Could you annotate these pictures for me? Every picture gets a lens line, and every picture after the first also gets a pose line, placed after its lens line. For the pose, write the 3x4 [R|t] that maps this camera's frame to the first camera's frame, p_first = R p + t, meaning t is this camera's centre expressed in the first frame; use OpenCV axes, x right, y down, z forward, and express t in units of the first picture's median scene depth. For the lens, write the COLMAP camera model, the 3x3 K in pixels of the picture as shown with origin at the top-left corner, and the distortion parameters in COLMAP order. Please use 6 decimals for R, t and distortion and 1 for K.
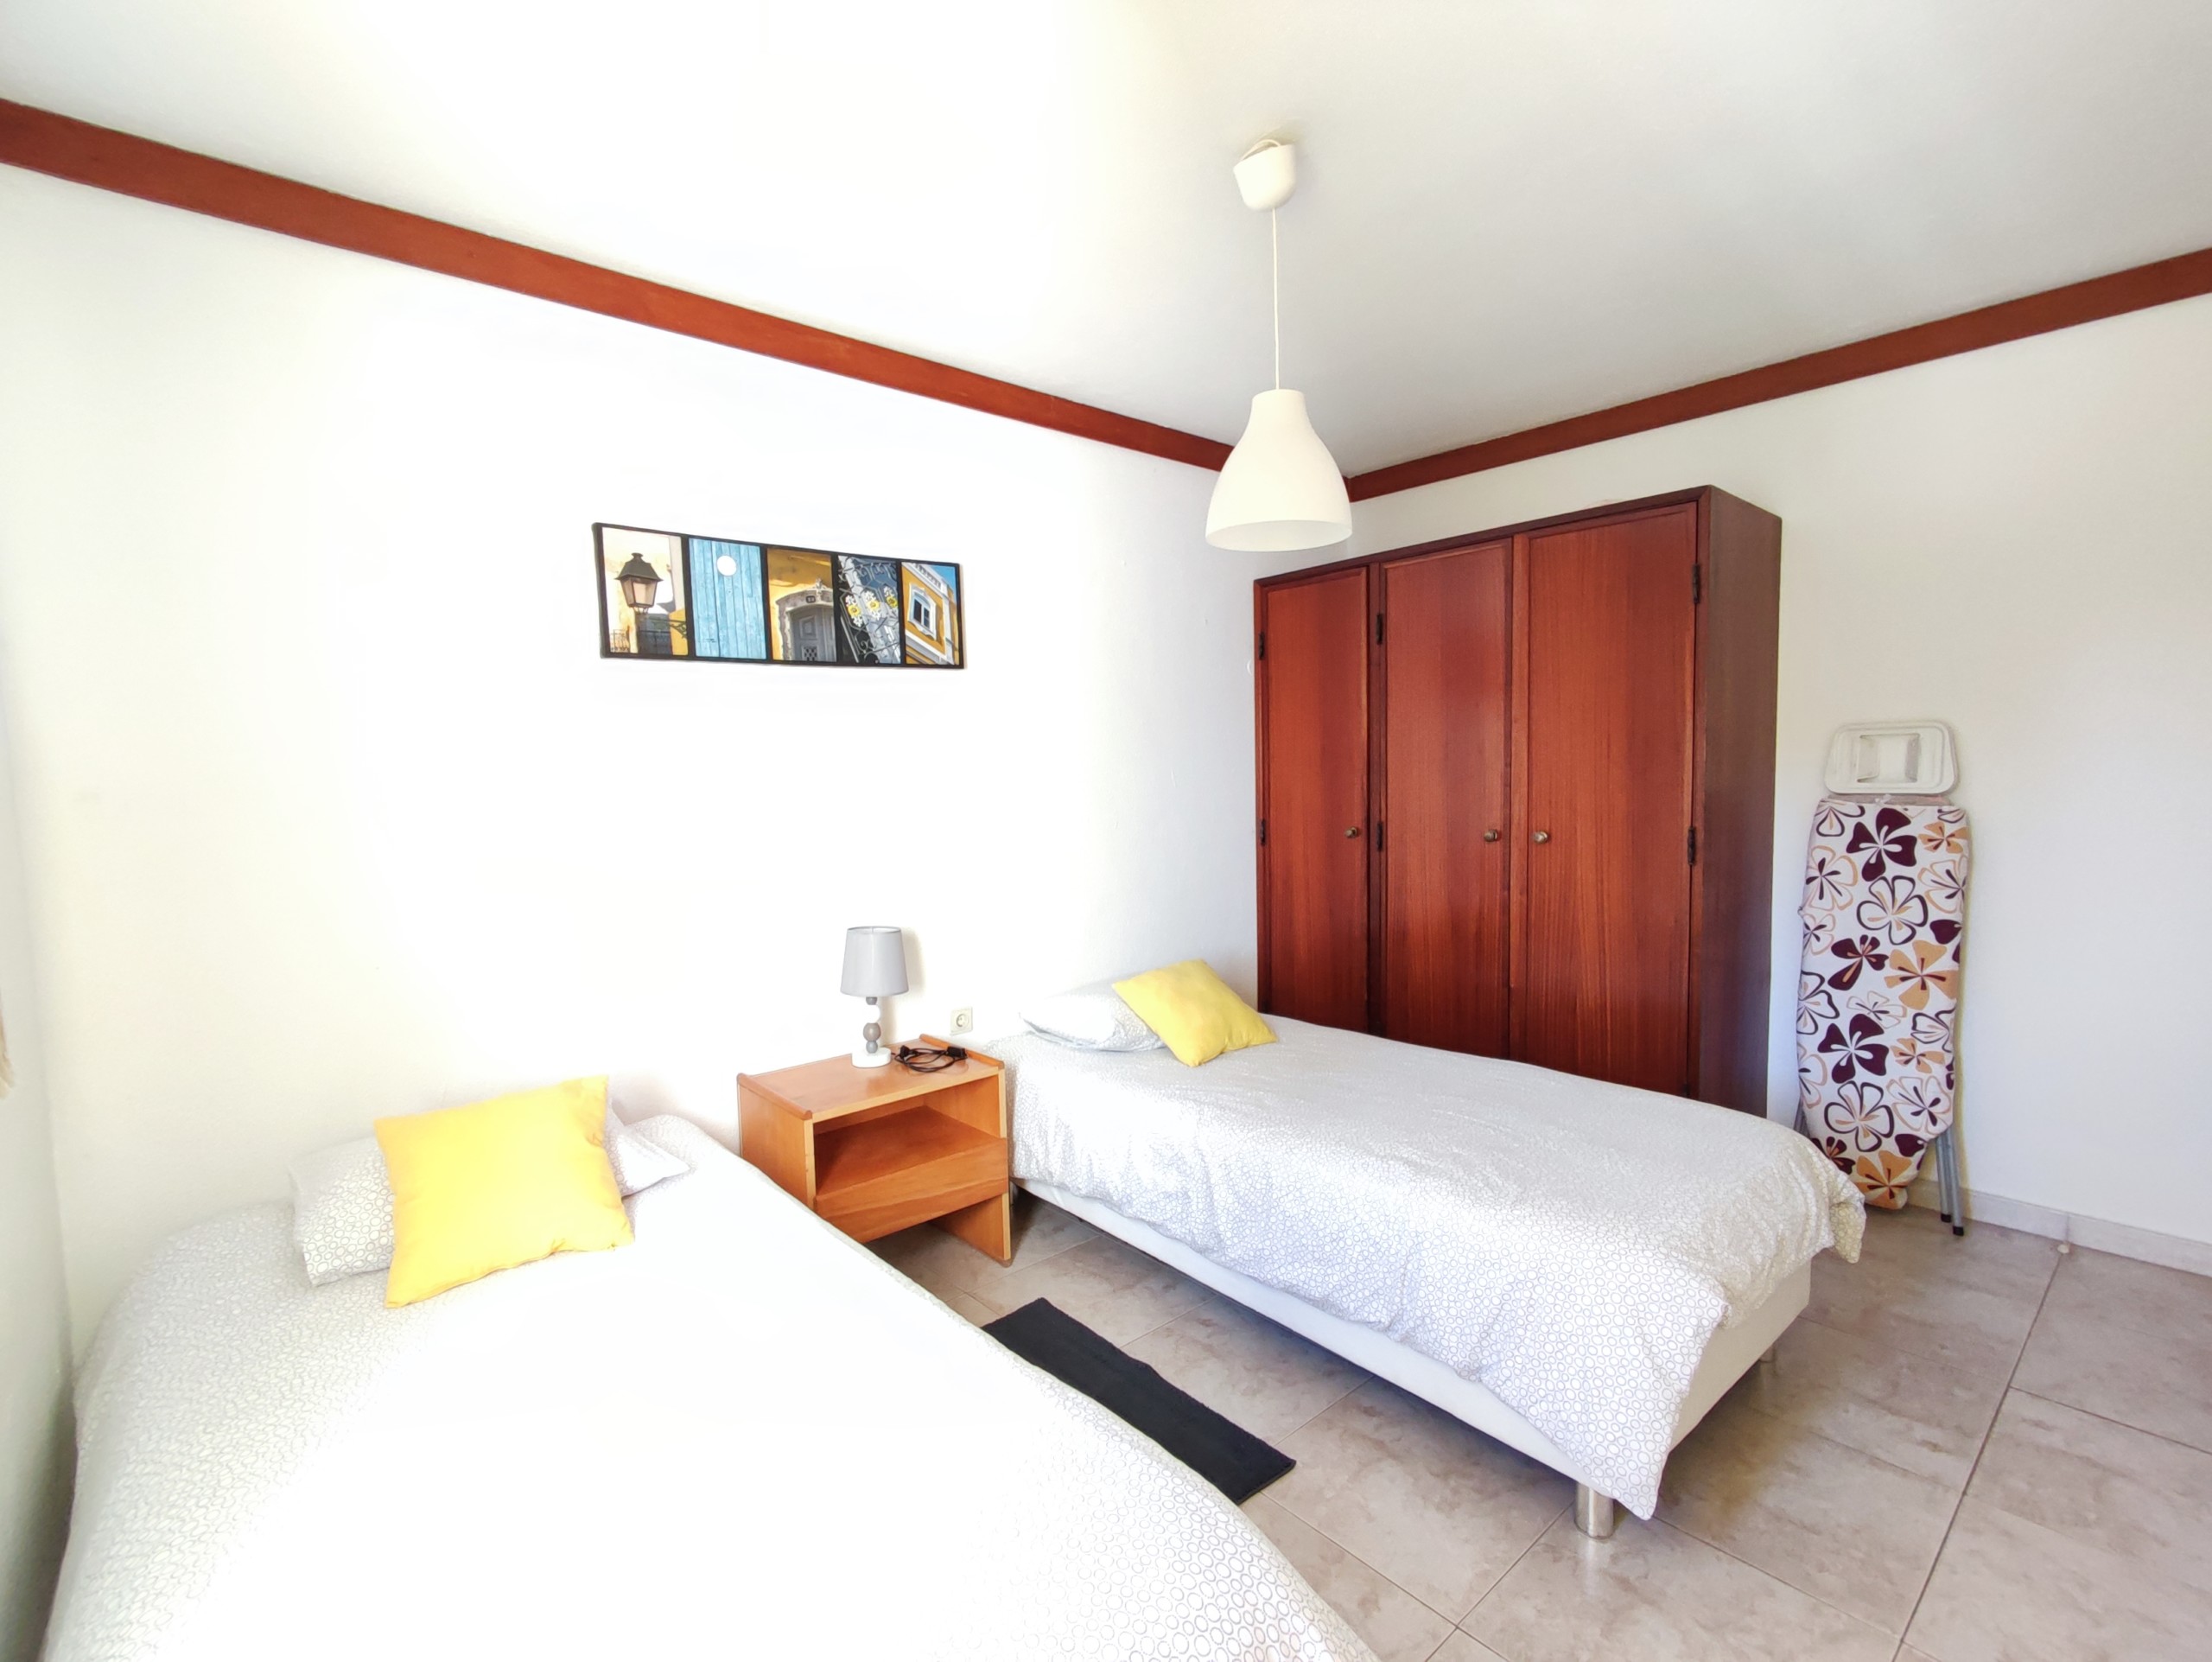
lens RADIAL K [[1014.8, 0, 1104.8], [0, 1014.8, 831.7], [0, 0, 1]] dist [0.000224, -0.001412]
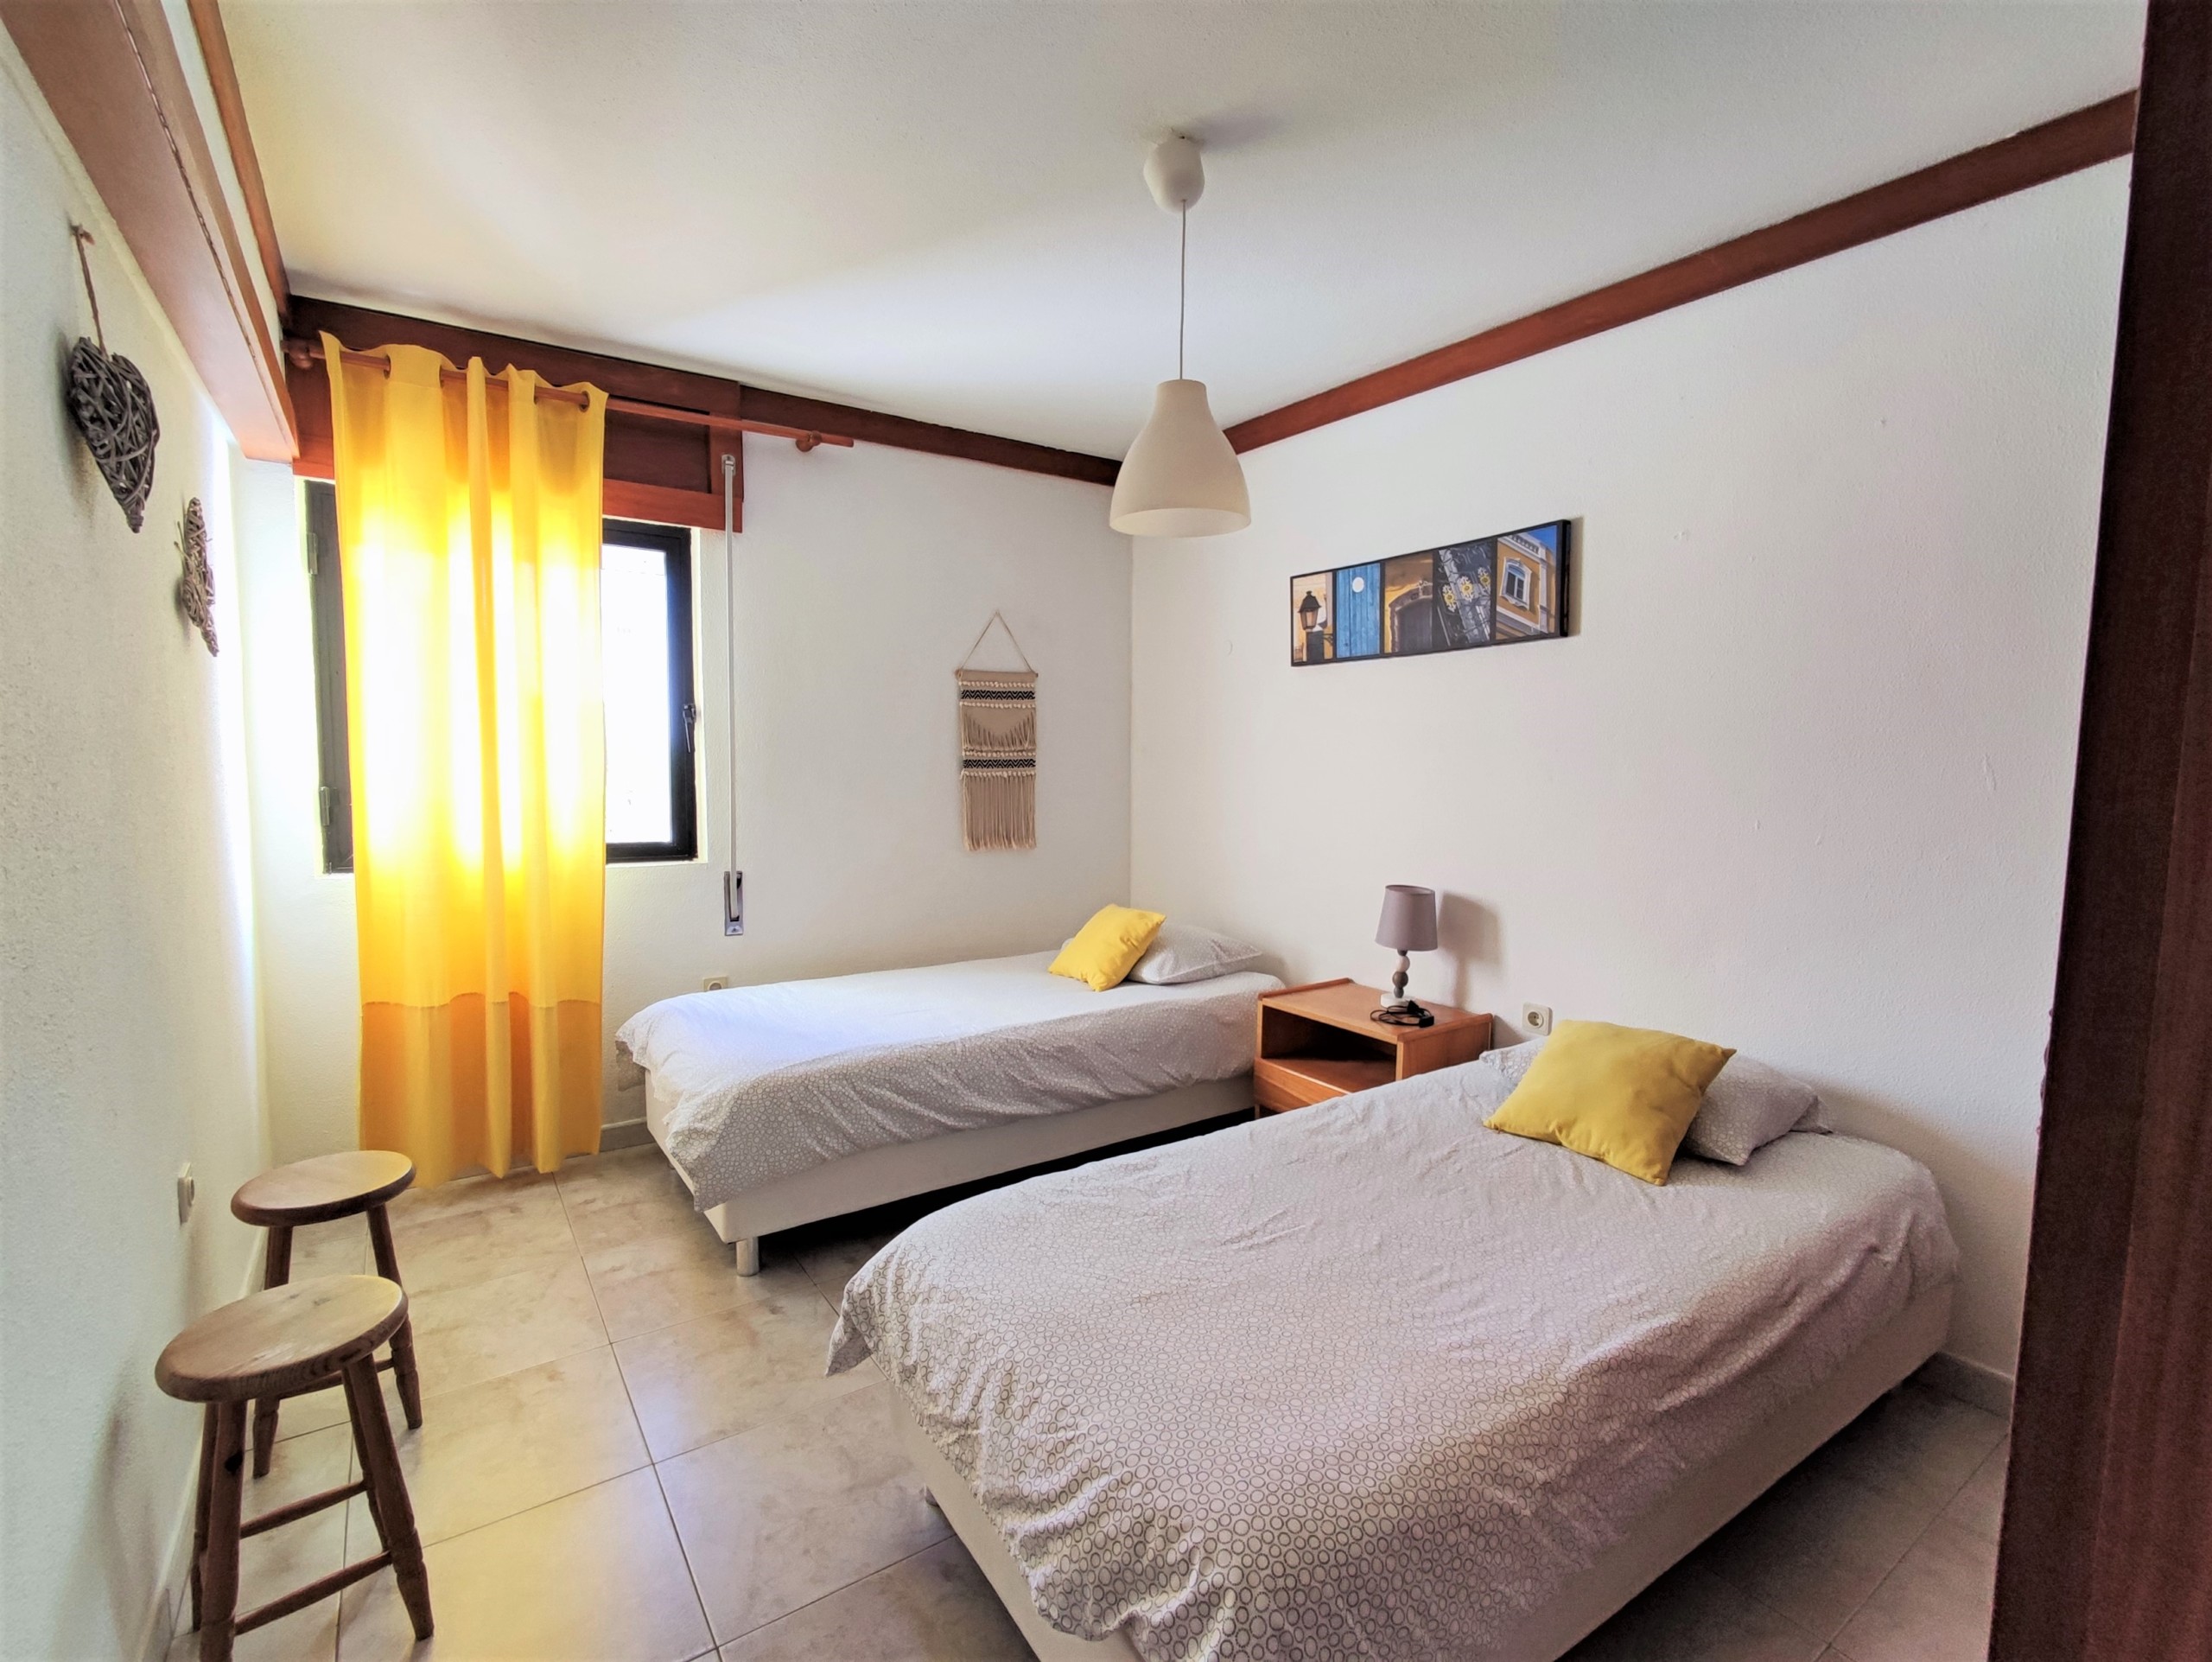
lens RADIAL K [[1014.8, 0, 1103.6], [0, 1014.8, 830.2], [0, 0, 1]] dist [0.000224, -0.001412]
pose [[-0.099233, 0.100450, -0.989981, 0.886071], [-0.066631, 0.991988, 0.107332, -0.064190], [0.992831, 0.076615, -0.091745, 0.754860]]
